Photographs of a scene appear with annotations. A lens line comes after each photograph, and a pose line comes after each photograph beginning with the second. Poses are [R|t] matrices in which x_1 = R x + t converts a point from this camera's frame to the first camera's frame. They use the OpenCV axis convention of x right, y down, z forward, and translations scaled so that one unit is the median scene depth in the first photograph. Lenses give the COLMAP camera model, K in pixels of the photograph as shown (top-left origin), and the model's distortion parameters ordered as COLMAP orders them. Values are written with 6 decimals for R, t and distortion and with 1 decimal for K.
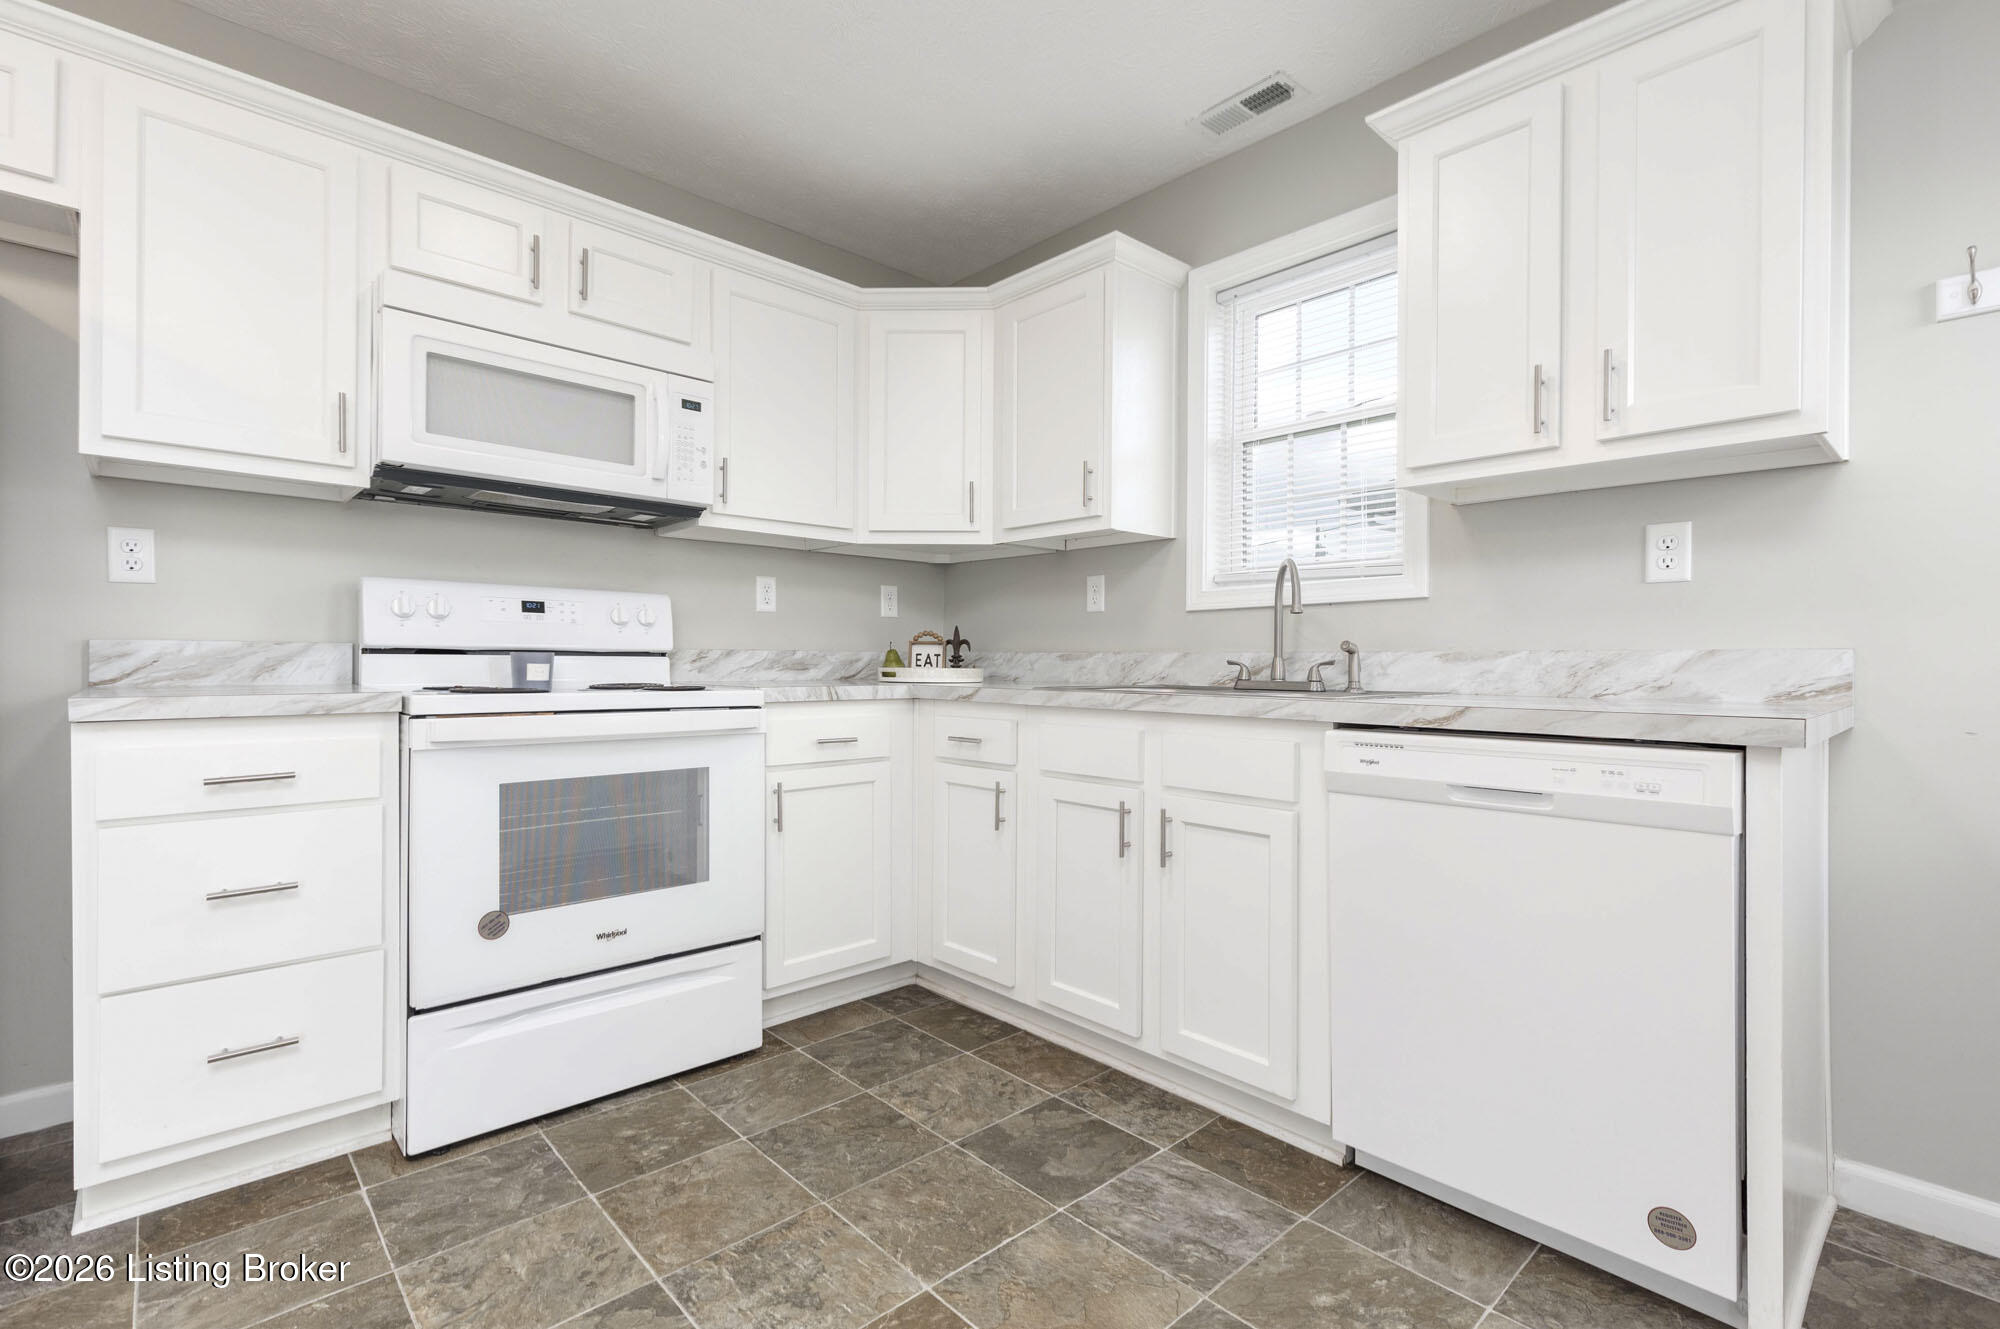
lens RADIAL K [[904.0, 0, 998.3], [0, 904.0, 648.2], [0, 0, 1]] dist [0.005770, 0.000698]
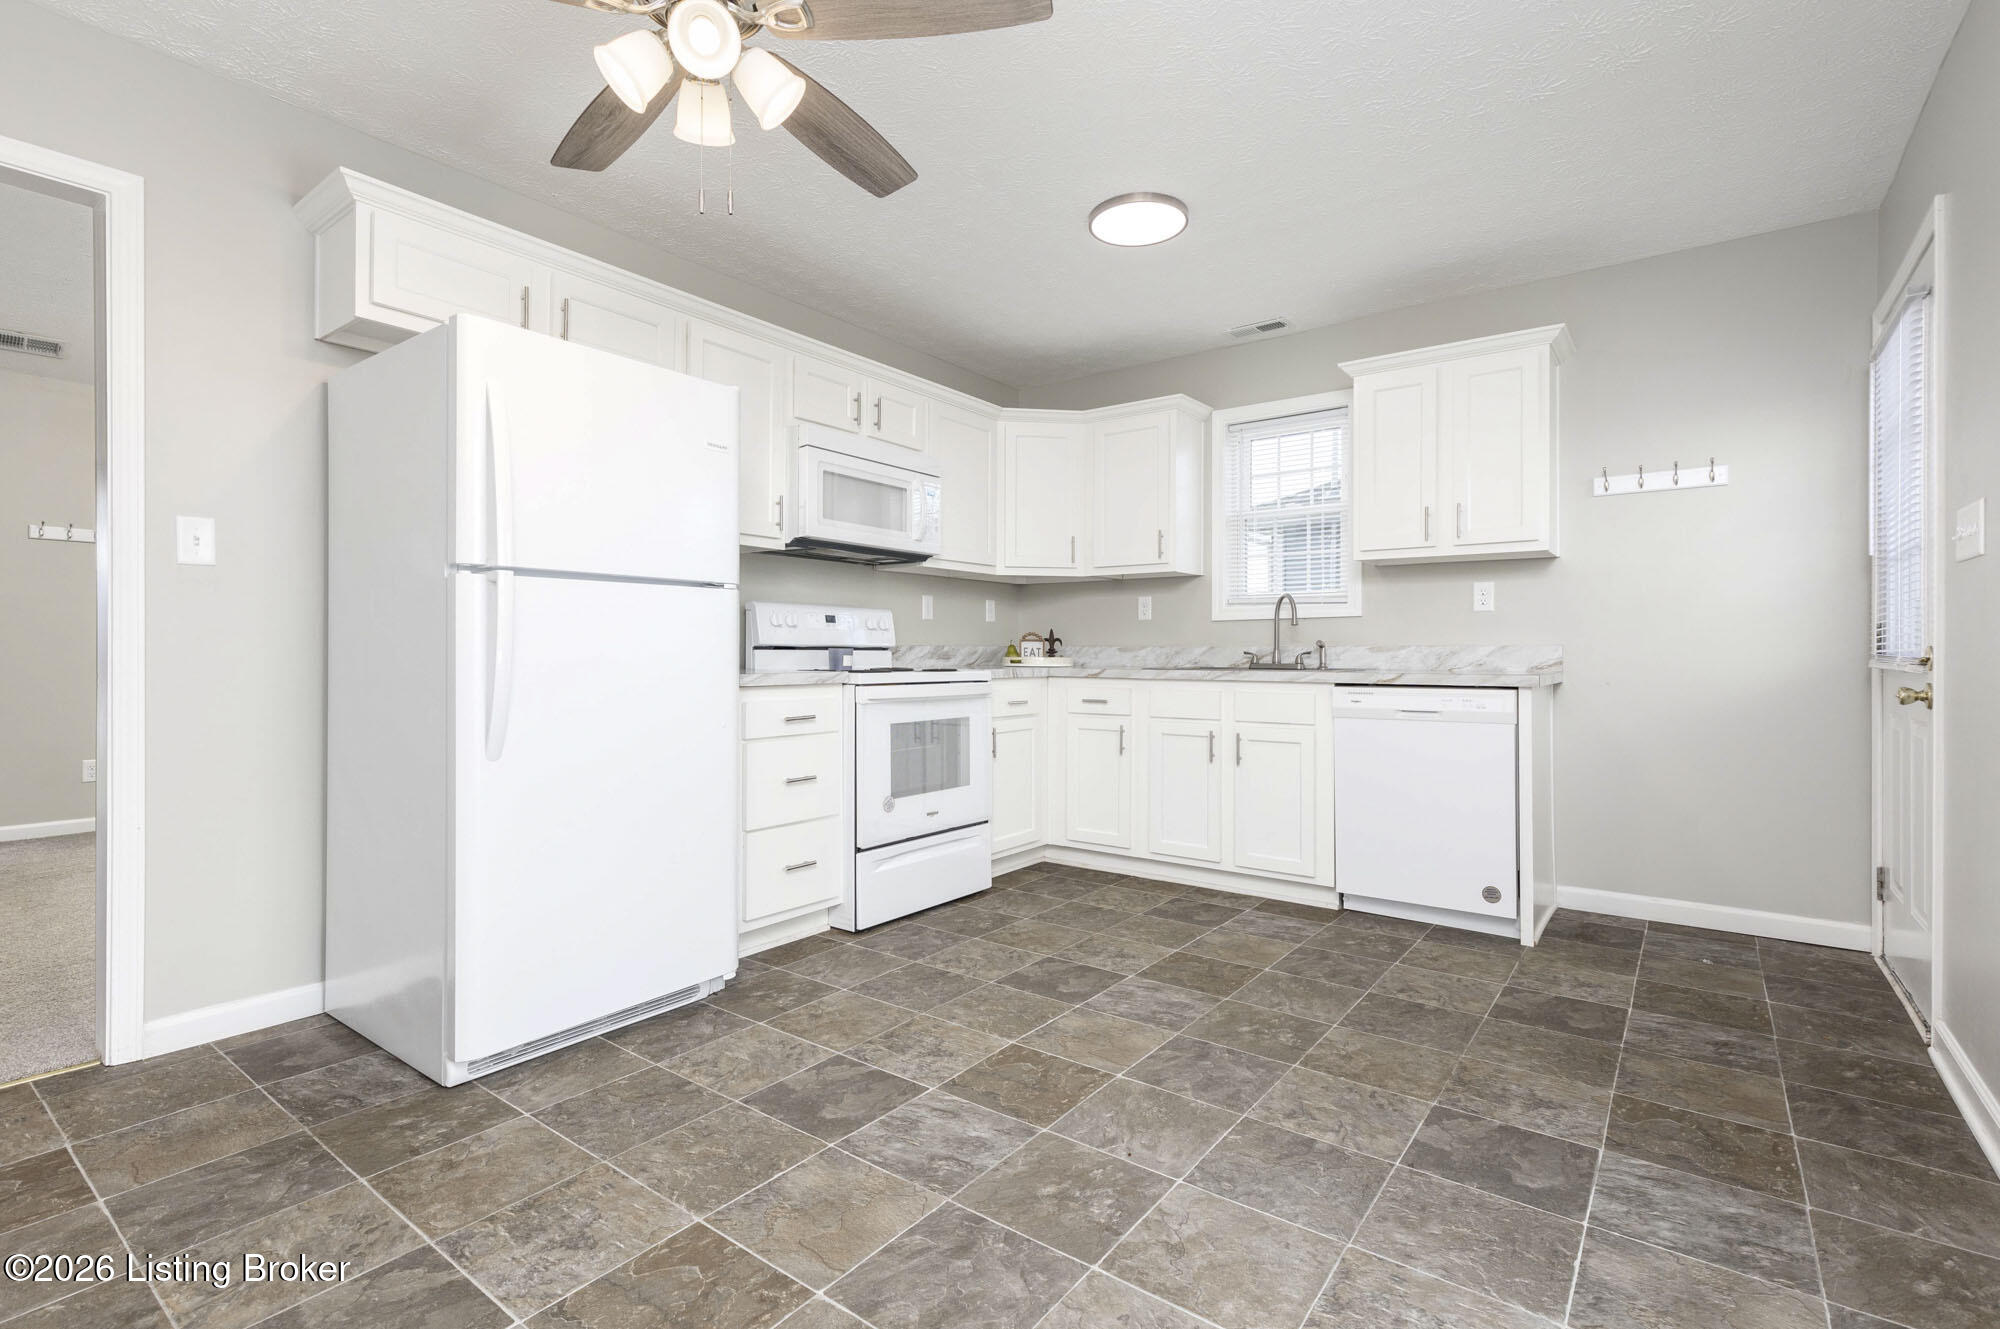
lens RADIAL K [[904.0, 0, 1008.5], [0, 904.0, 627.8], [0, 0, 1]] dist [0.005770, 0.000698]
pose [[0.984369, 0.000774, 0.176118, -0.555513], [0.001288, 0.999932, -0.011595, -0.013590], [-0.176115, 0.011641, 0.984301, -0.673090]]
